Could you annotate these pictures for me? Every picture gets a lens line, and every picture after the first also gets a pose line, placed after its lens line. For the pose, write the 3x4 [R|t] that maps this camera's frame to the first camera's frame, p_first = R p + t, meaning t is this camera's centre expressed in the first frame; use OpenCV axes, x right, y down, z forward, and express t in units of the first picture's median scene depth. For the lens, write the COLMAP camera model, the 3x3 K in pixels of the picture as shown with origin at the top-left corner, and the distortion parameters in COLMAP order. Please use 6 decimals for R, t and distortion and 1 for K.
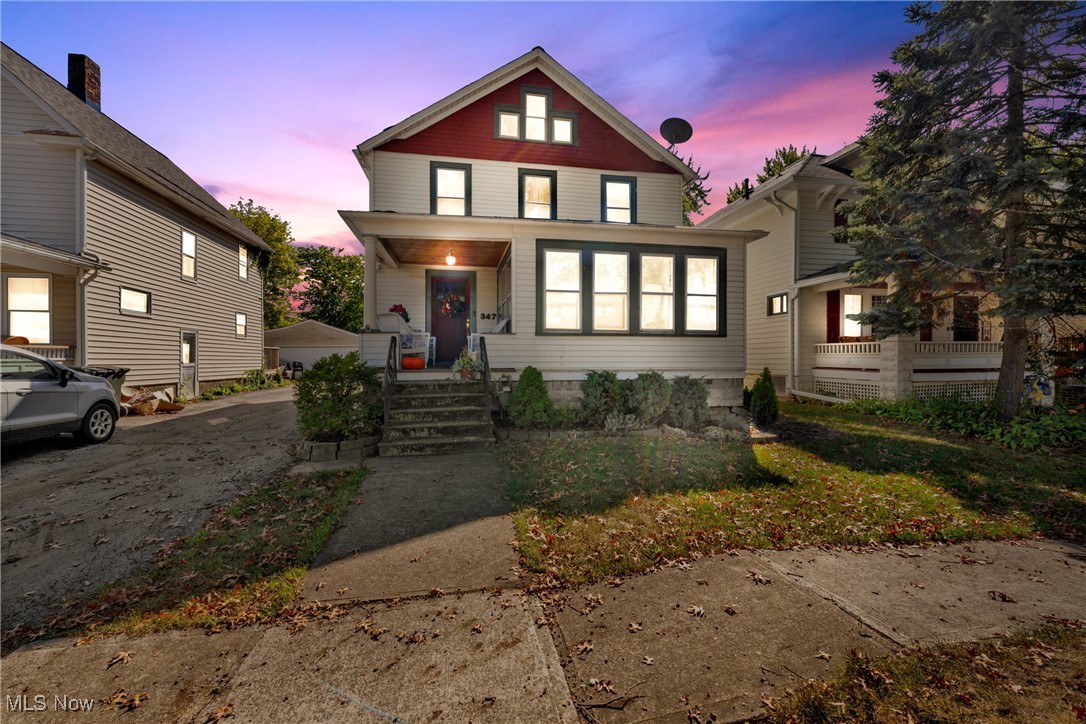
lens RADIAL K [[442.3, 0, 547.8], [0, 442.3, 360.6], [0, 0, 1]] dist [-0.000741, -0.000138]
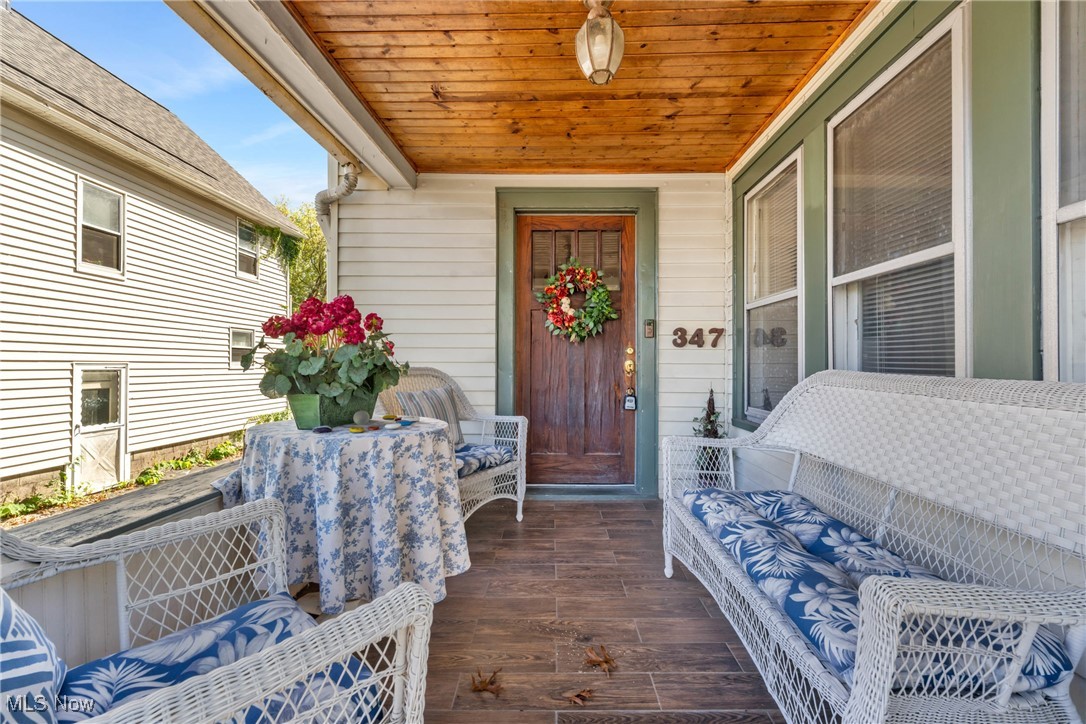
lens RADIAL K [[442.3, 0, 549.1], [0, 442.3, 366.2], [0, 0, 1]] dist [-0.000741, -0.000138]
pose [[0.974318, 0.003001, -0.225158, -0.239889], [-0.002781, 0.999995, 0.001295, -0.116630], [0.225161, -0.000635, 0.974321, 0.997970]]
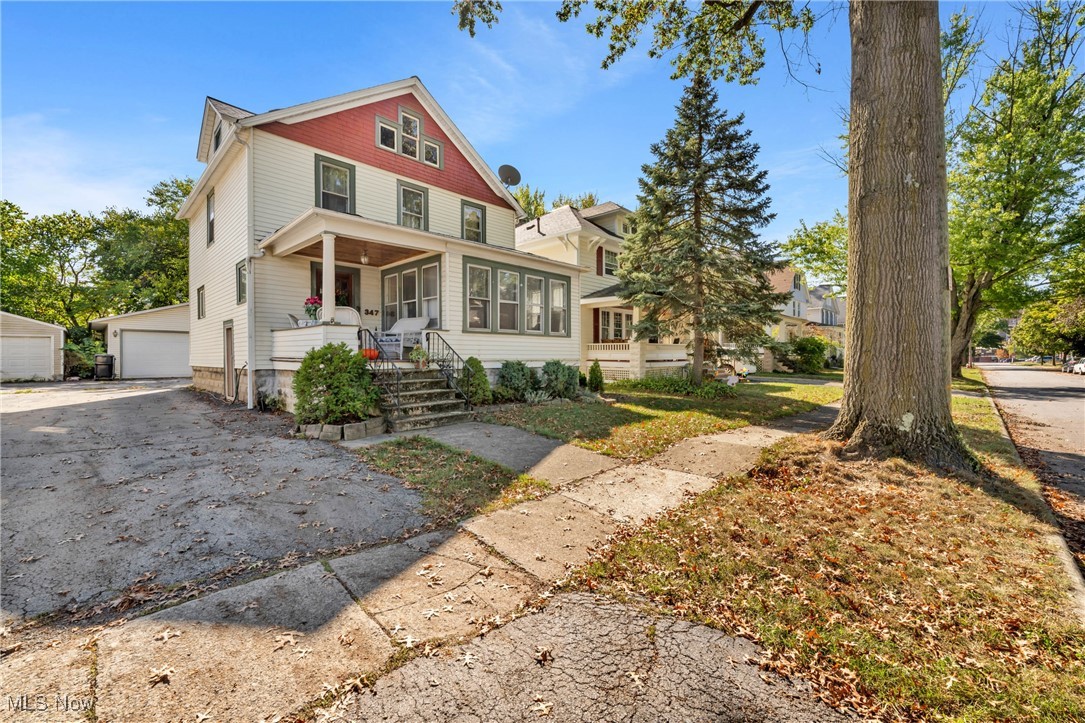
lens RADIAL K [[441.9, 0, 537.4], [0, 441.9, 360.3], [0, 0, 1]] dist [-0.000741, -0.000138]
pose [[0.818198, -0.002906, 0.574930, -0.610695], [0.000646, 0.999991, 0.004135, 0.016966], [-0.574937, -0.003012, 0.818192, -0.150467]]
